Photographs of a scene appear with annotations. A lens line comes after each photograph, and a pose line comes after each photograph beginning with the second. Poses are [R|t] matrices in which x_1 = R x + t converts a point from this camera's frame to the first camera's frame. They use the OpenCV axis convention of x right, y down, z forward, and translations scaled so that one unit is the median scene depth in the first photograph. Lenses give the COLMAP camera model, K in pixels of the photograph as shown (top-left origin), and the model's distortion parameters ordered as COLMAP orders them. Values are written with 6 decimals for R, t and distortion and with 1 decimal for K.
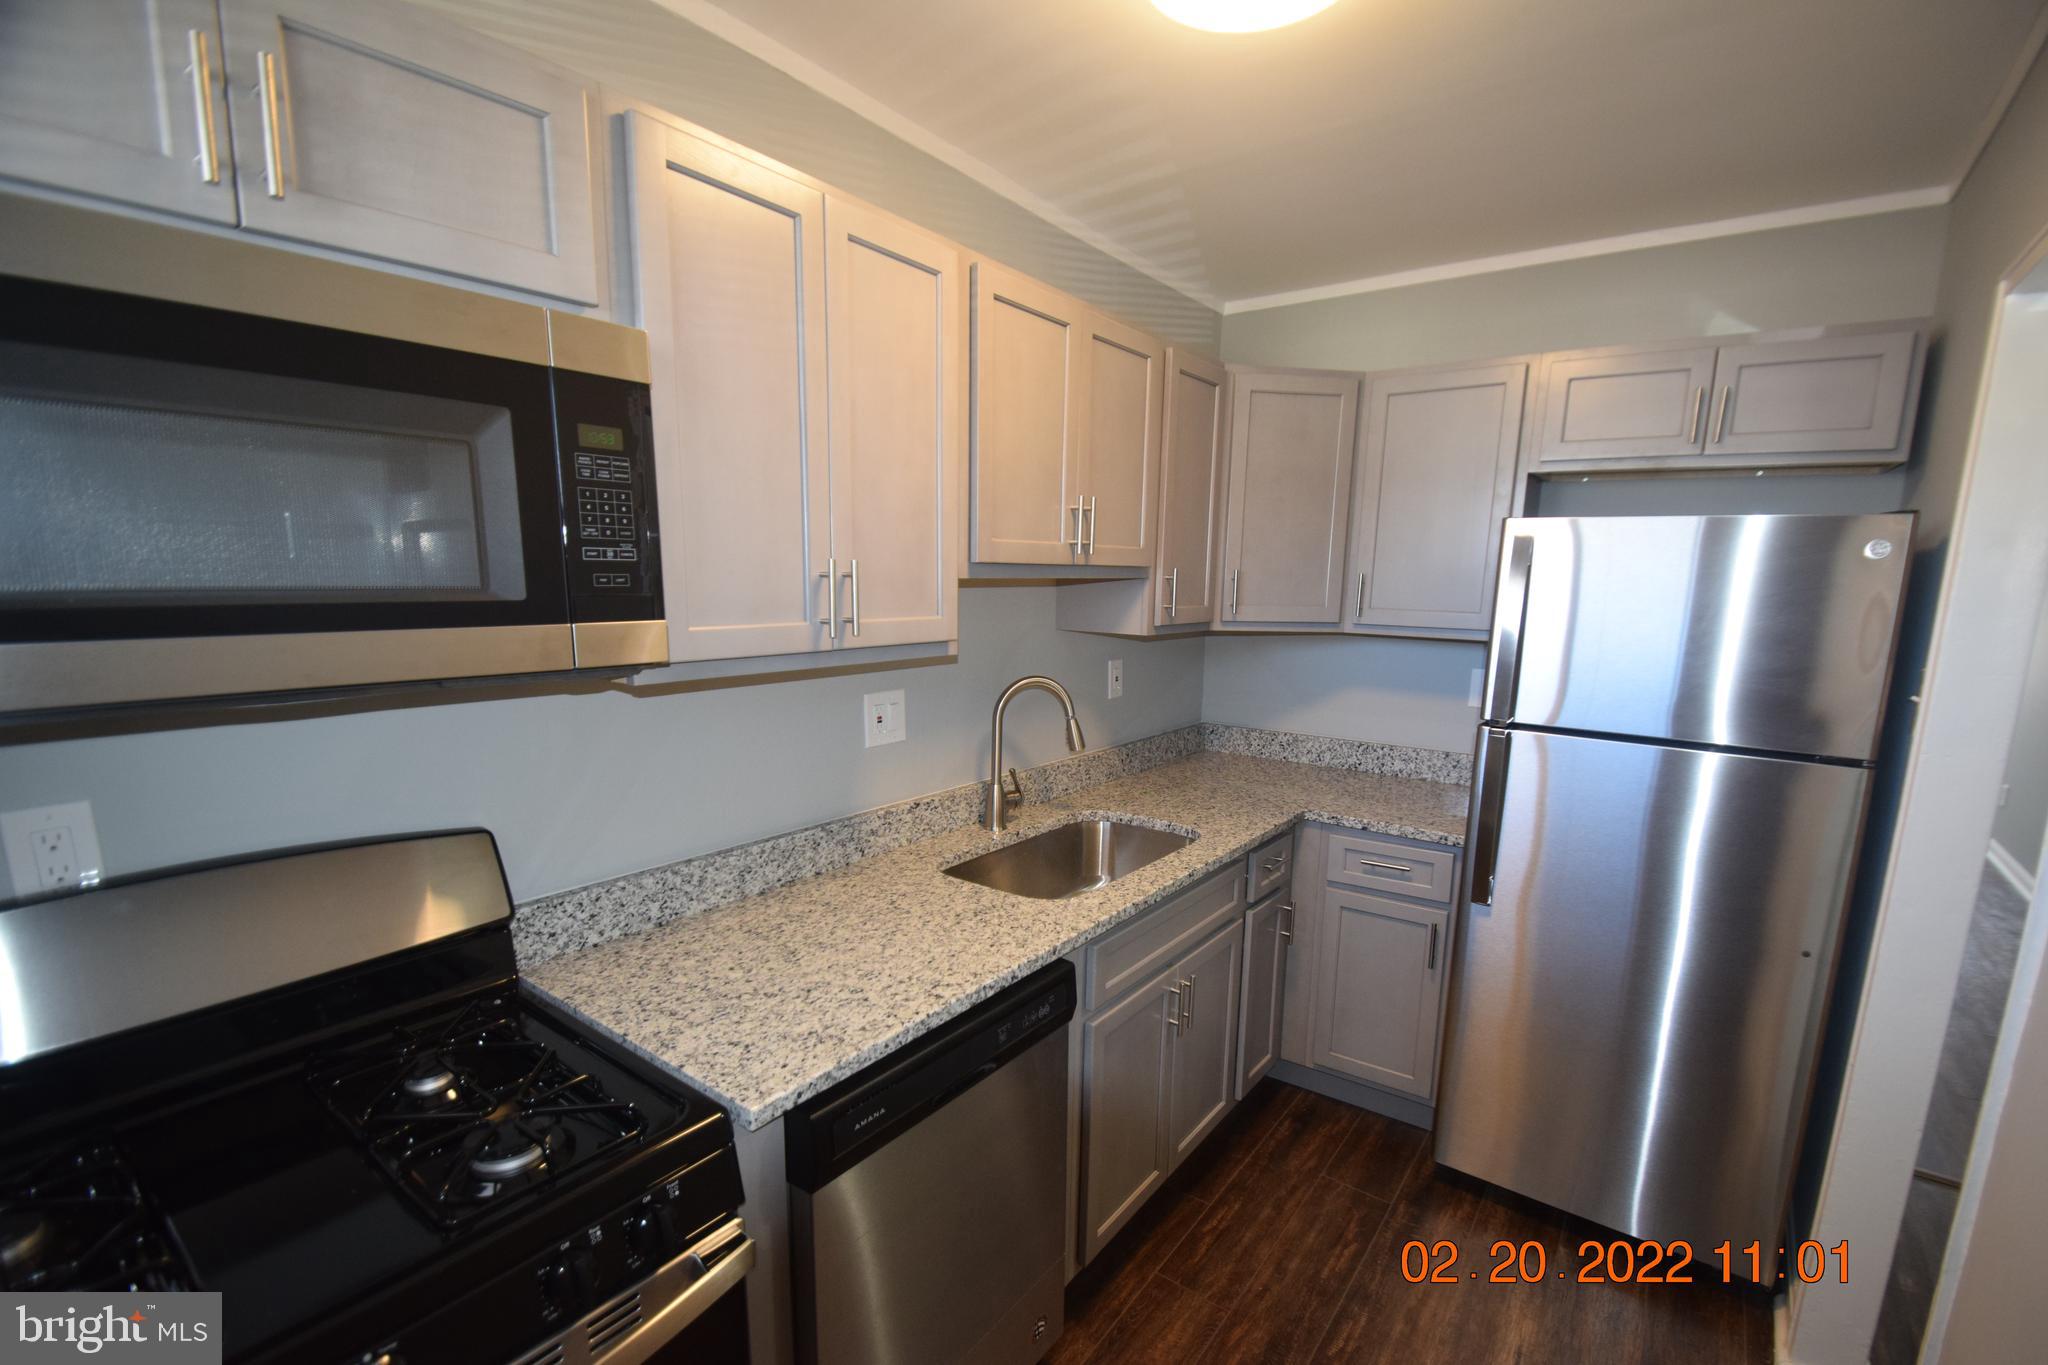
lens RADIAL K [[911.4, 0, 1037.5], [0, 911.4, 730.4], [0, 0, 1]] dist [0.022930, -0.022339]
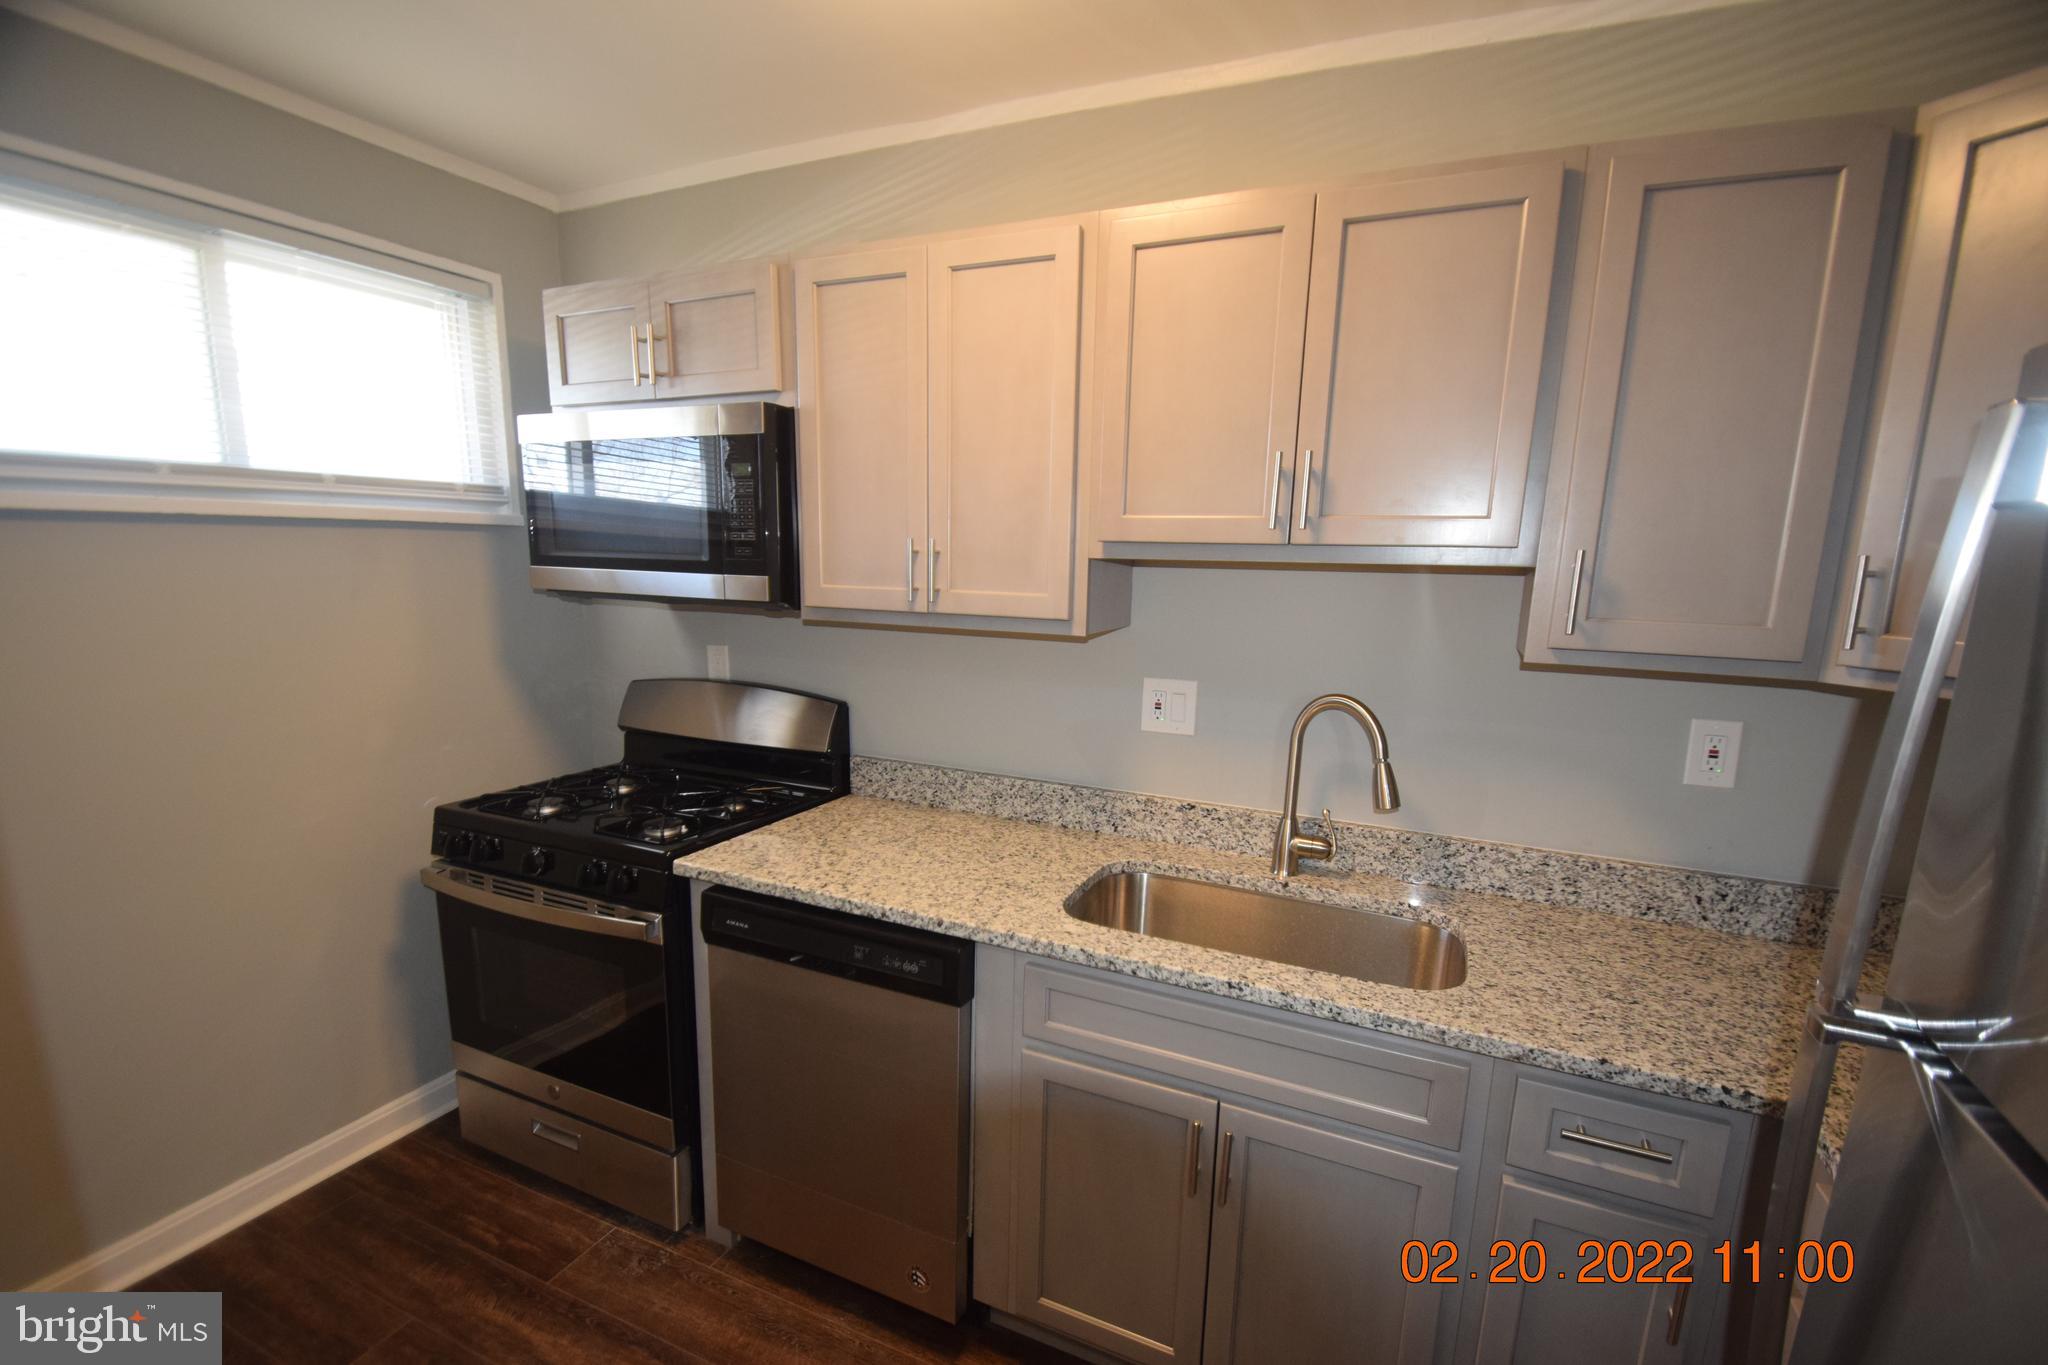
lens RADIAL K [[906.9, 0, 1038.9], [0, 906.9, 729.6], [0, 0, 1]] dist [0.028000, -0.020551]
pose [[0.204435, 0.168855, -0.964207, 0.904294], [-0.189207, 0.973251, 0.130322, -0.109110], [0.960420, 0.155792, 0.230915, 0.784395]]
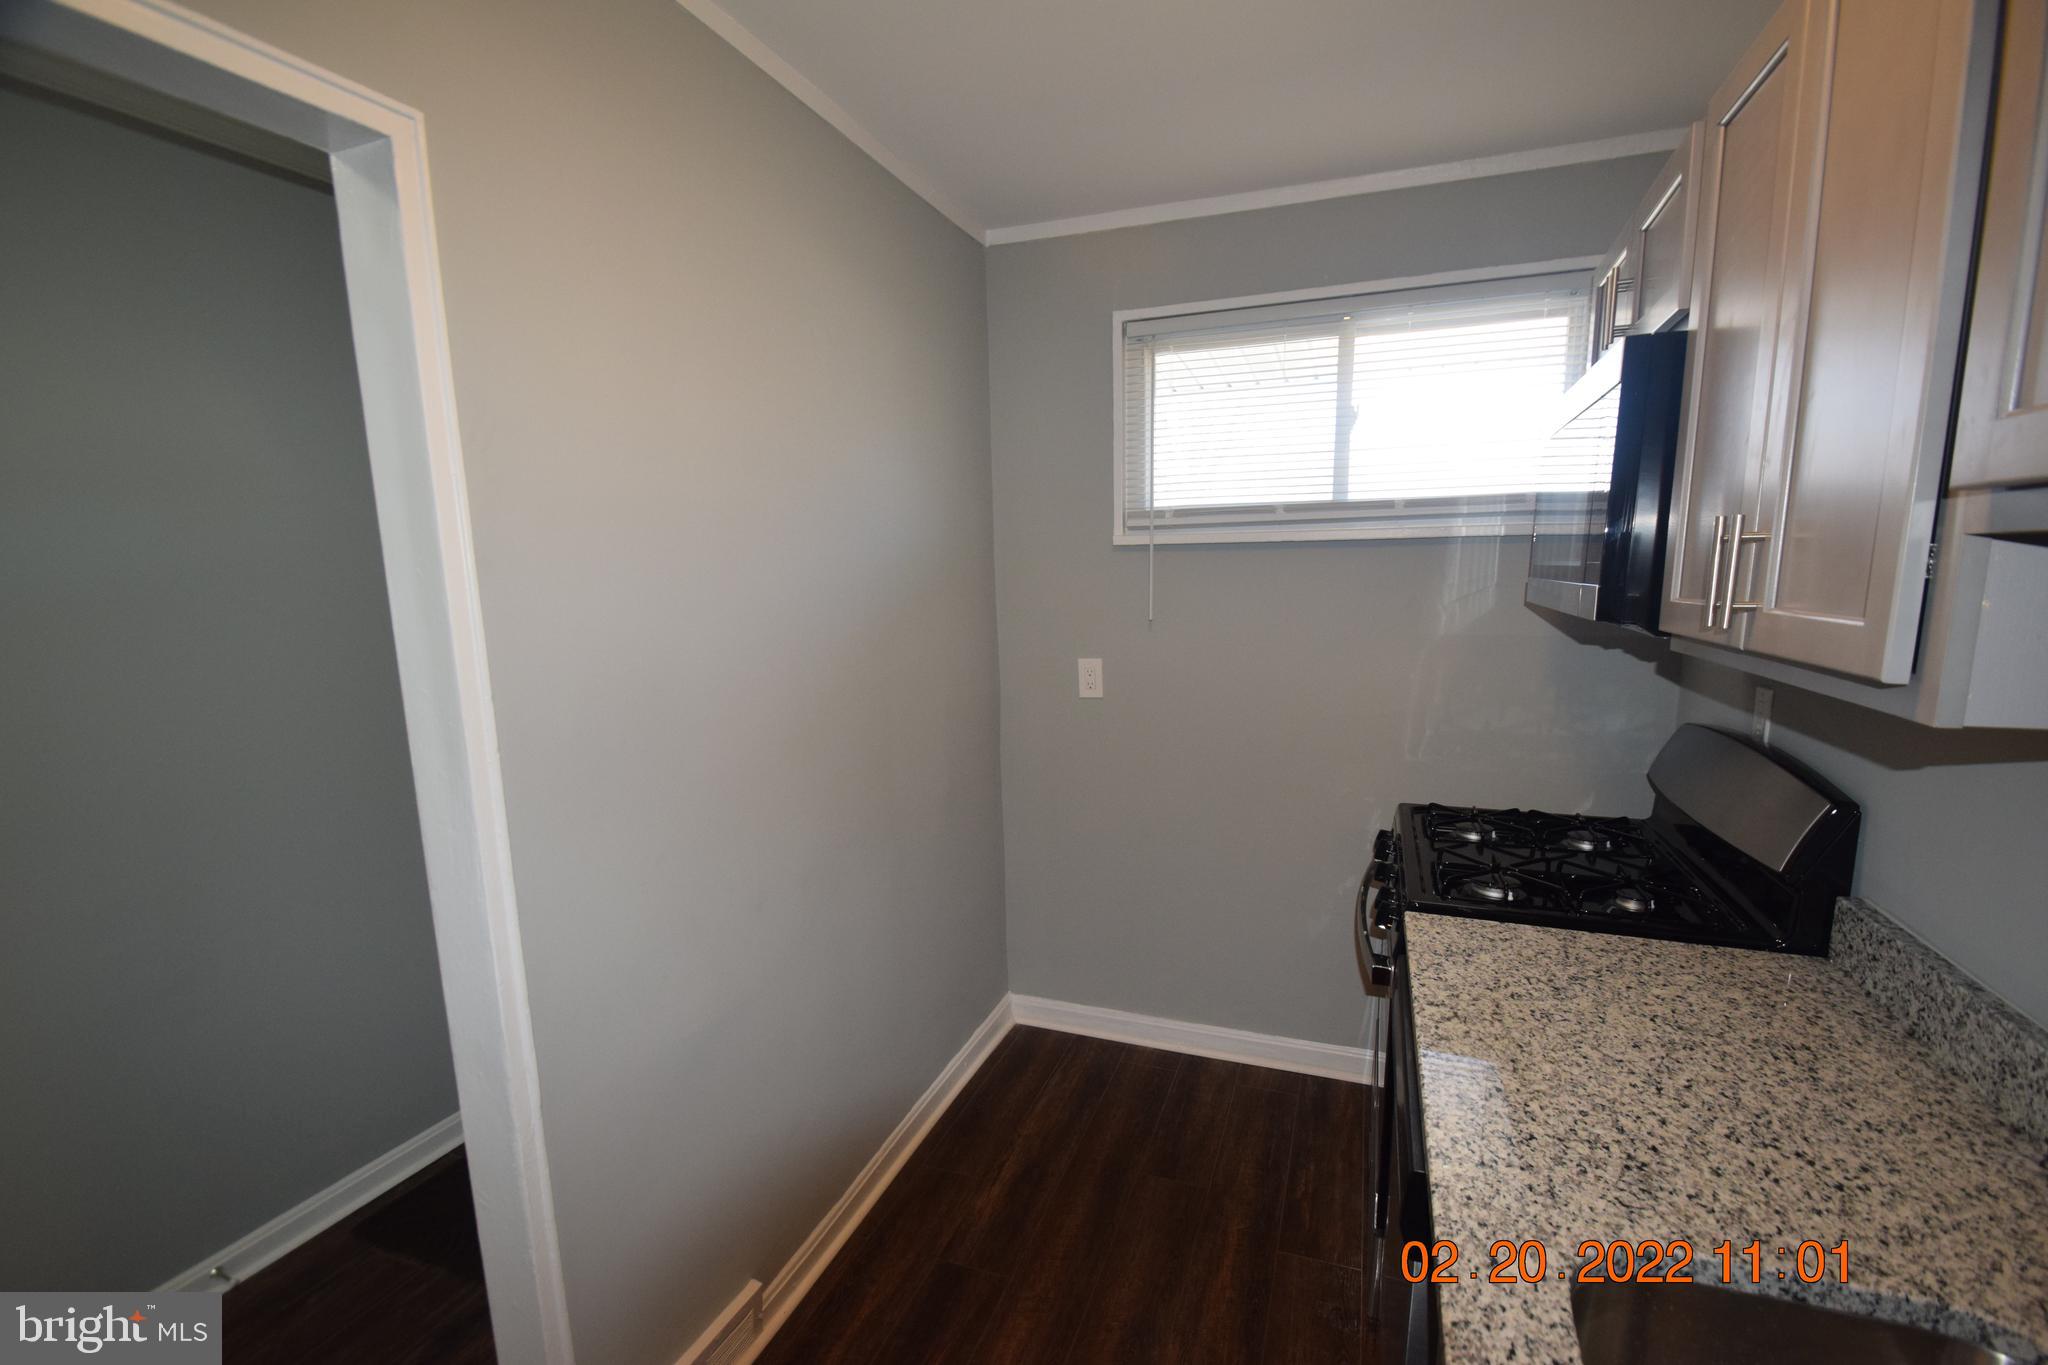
lens RADIAL K [[906.9, 0, 1038.9], [0, 906.9, 729.6], [0, 0, 1]] dist [0.028000, -0.020551]
pose [[-0.959385, 0.038780, -0.279423, 0.417466], [-0.058661, 0.941430, 0.332066, -0.200277], [0.275934, 0.334970, -0.900919, 1.319538]]
